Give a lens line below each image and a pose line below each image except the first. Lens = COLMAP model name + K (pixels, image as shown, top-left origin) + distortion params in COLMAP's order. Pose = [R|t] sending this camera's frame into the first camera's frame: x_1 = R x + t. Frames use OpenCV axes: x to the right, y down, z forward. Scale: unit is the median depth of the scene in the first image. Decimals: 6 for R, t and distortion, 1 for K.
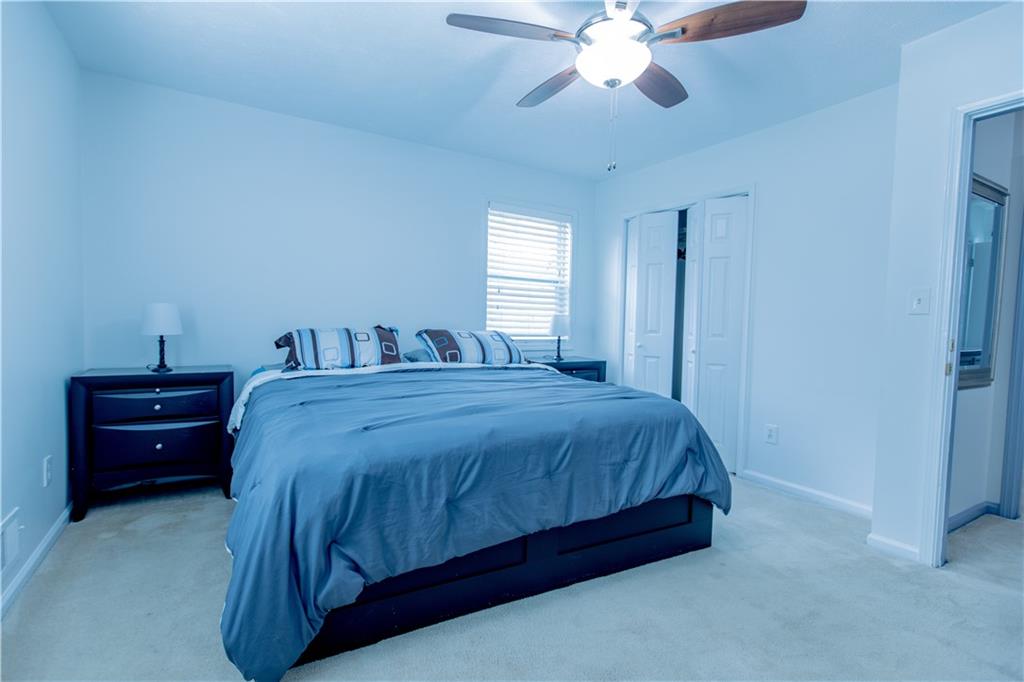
lens RADIAL K [[484.9, 0, 512.0], [0, 484.9, 341.0], [0, 0, 1]] dist [0.000884, 0.000047]
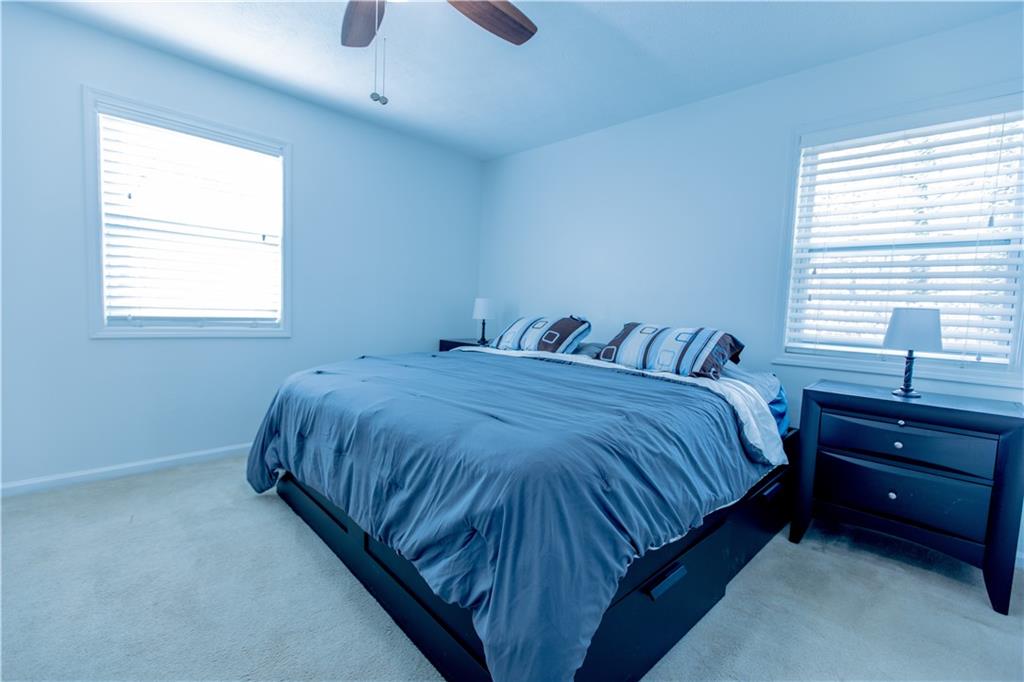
lens RADIAL K [[454.4, 0, 512.0], [0, 454.4, 341.0], [0, 0, 1]] dist [0.004644, 0.000194]
pose [[0.231964, 0.059594, -0.970897, 0.469080], [-0.076360, 0.996157, 0.042901, -0.008049], [0.969723, 0.064186, 0.235623, 0.485575]]
